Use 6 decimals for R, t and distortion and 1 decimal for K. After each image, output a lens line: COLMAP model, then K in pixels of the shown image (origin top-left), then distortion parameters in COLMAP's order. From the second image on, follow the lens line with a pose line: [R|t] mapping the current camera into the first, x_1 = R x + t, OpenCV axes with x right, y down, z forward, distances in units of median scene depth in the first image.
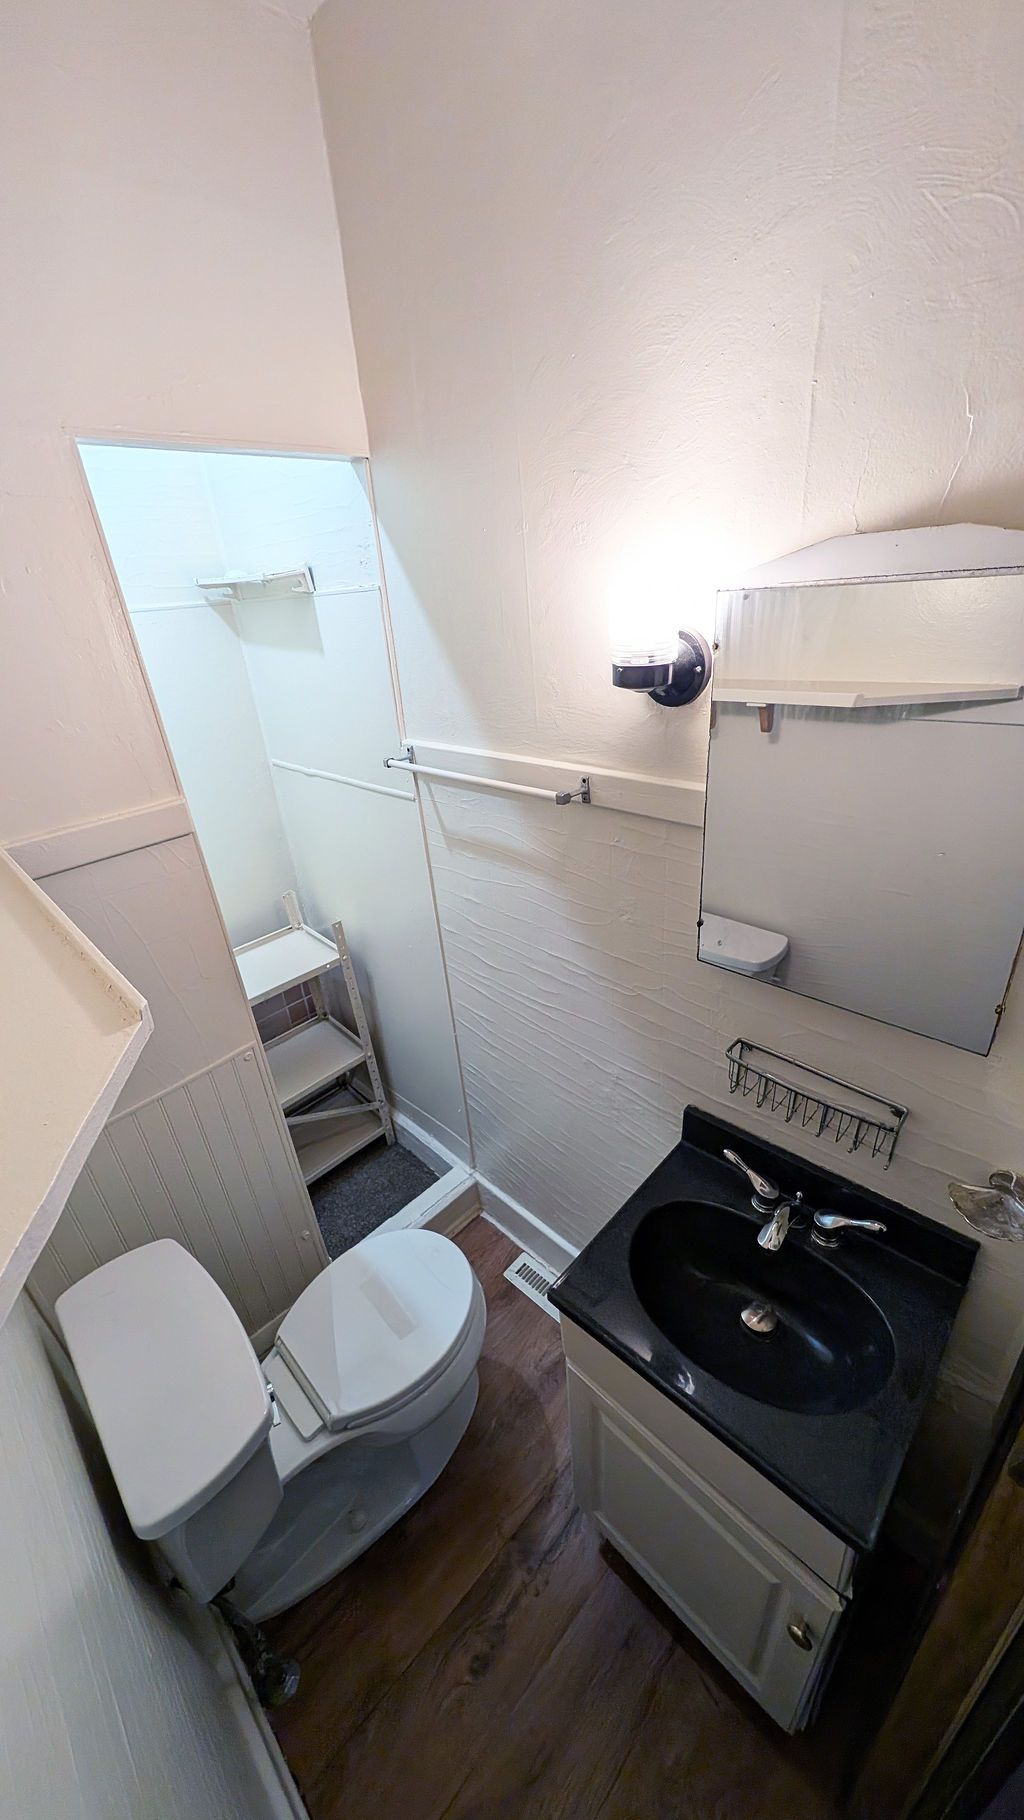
lens RADIAL K [[658.0, 0, 518.7], [0, 658.0, 906.3], [0, 0, 1]] dist [-0.000451, 0.000415]
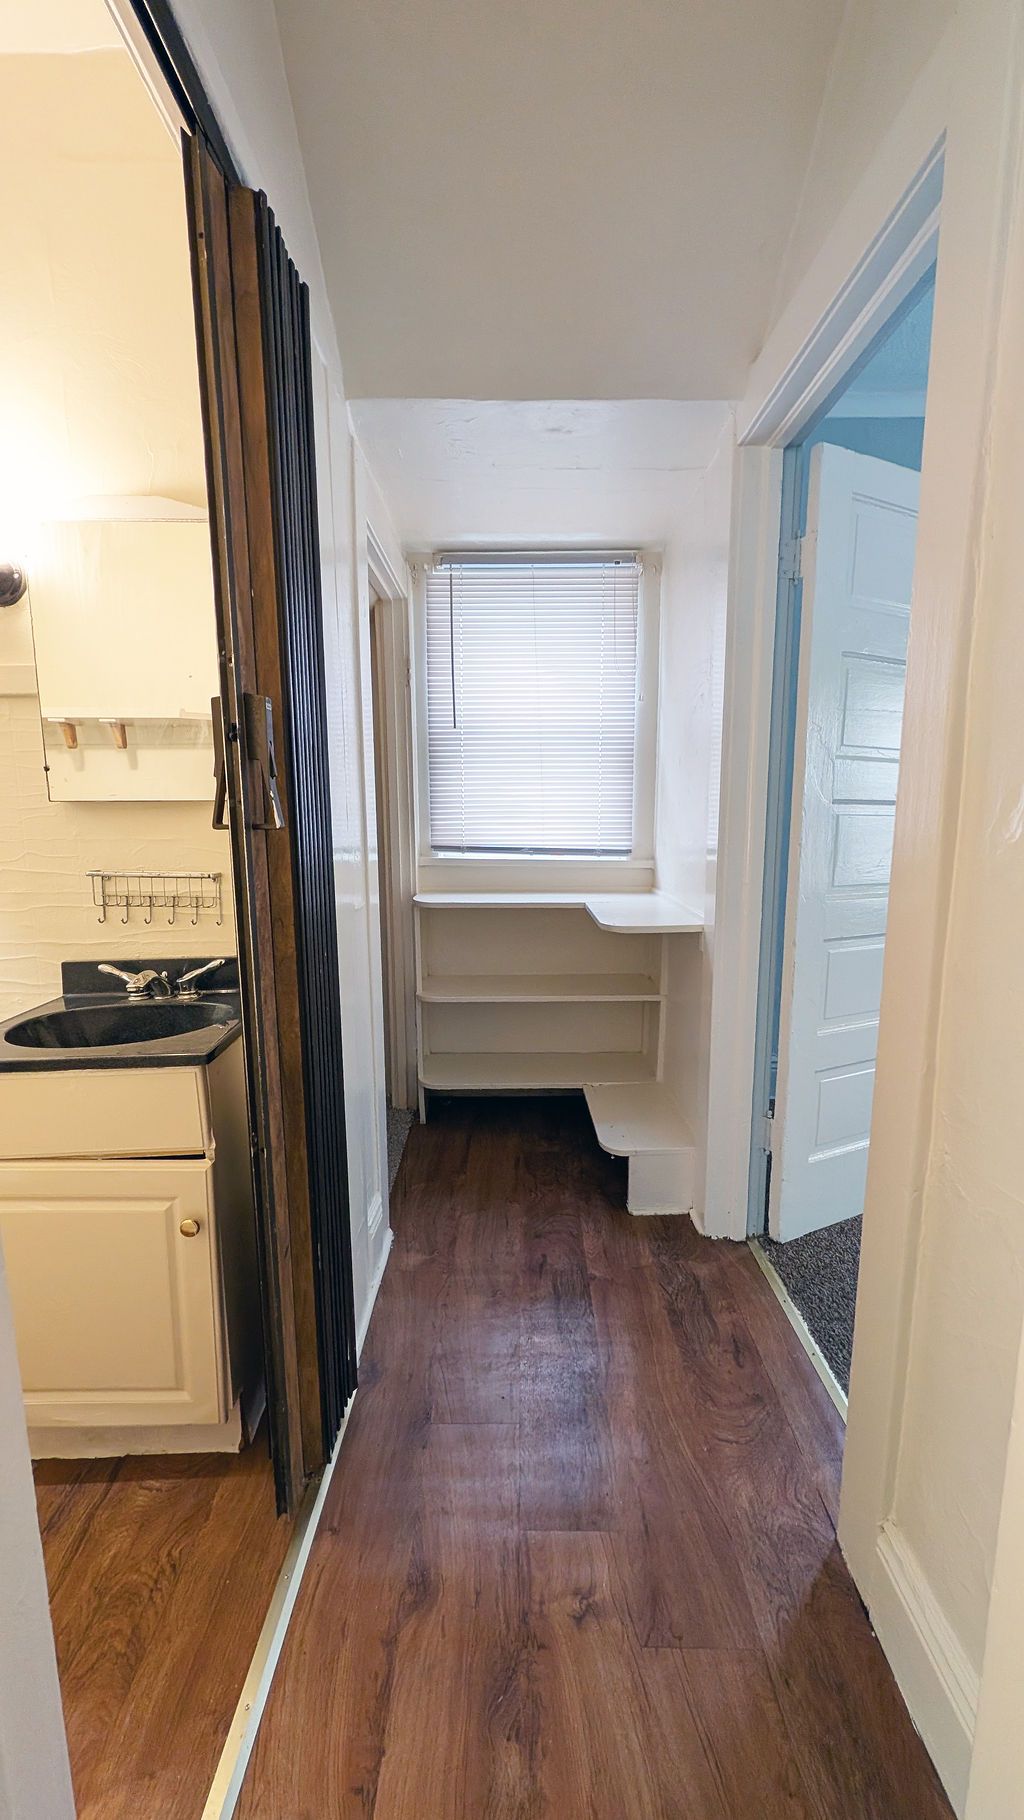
lens RADIAL K [[658.0, 0, 518.7], [0, 658.0, 906.3], [0, 0, 1]] dist [-0.000451, 0.000415]
pose [[0.696411, -0.029472, 0.717038, -0.009554], [0.269975, 0.936517, -0.223716, 0.622737], [-0.664925, 0.349381, 0.660158, -0.283464]]
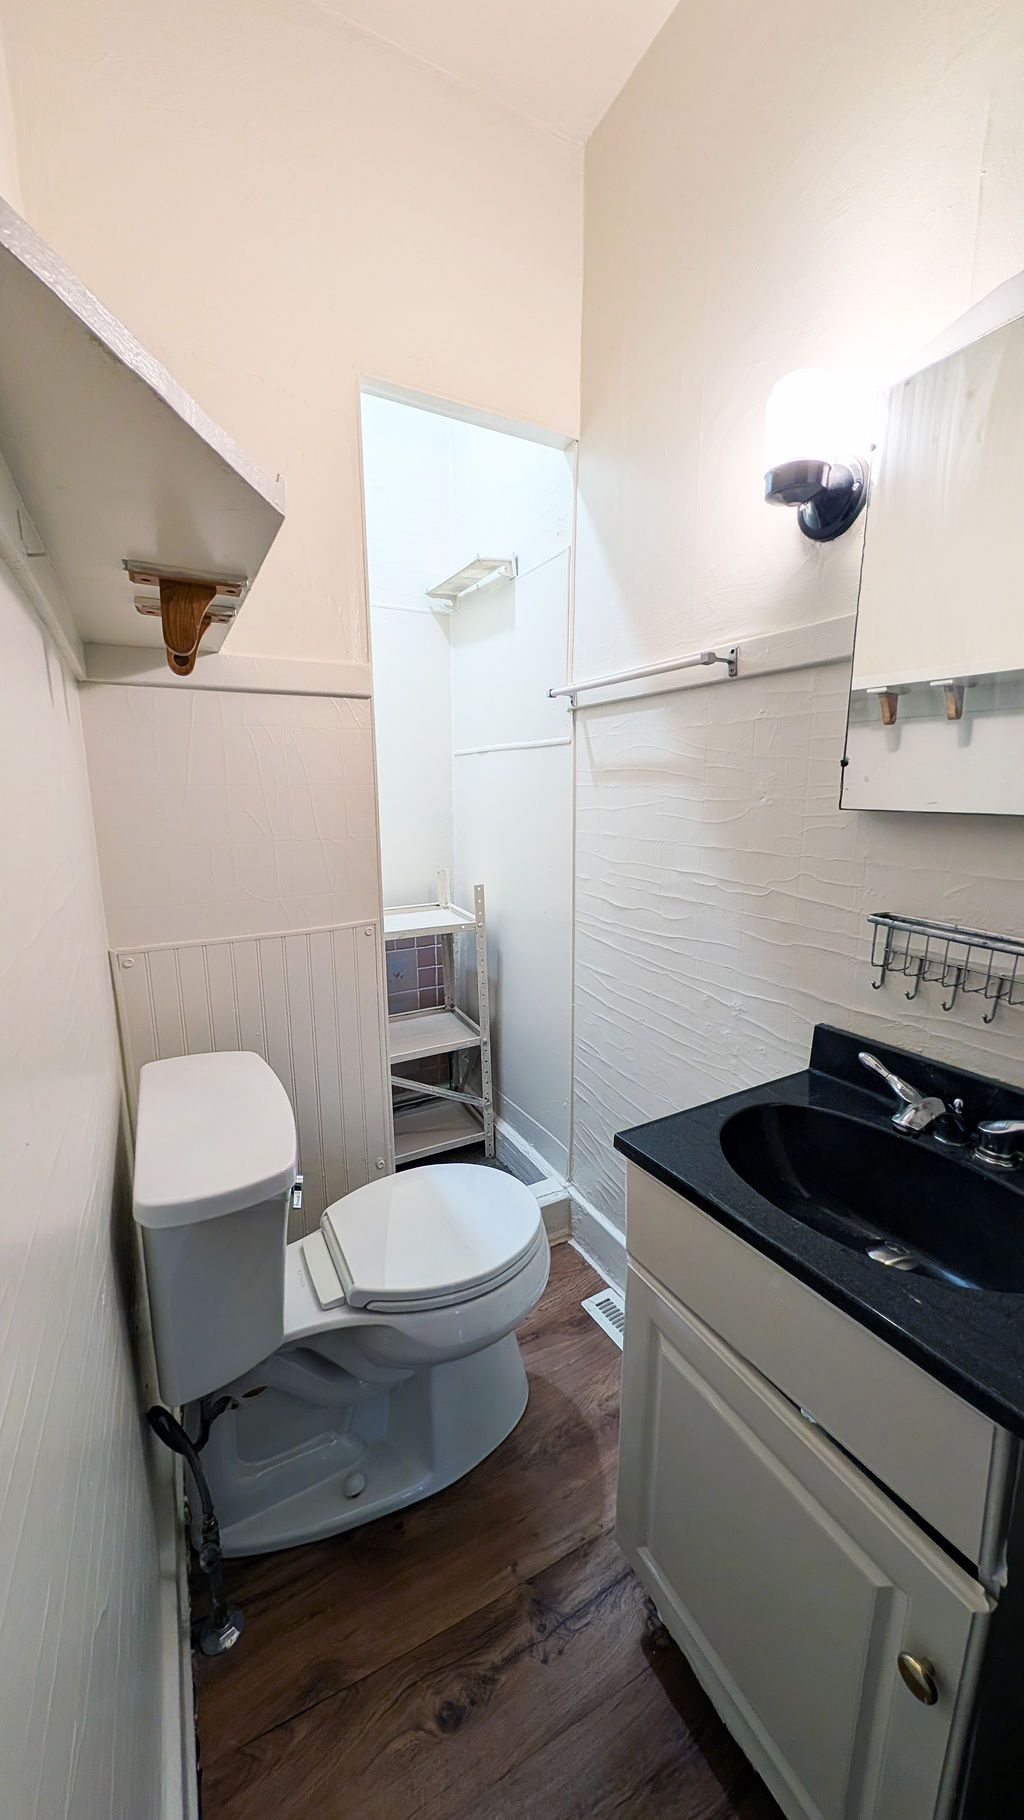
lens RADIAL K [[658.0, 0, 518.7], [0, 658.0, 906.3], [0, 0, 1]] dist [-0.000451, 0.000415]
pose [[0.955997, 0.124523, -0.265637, 0.084548], [-0.187368, 0.955885, -0.226224, 0.386157], [0.225748, 0.266042, 0.937155, 0.074684]]
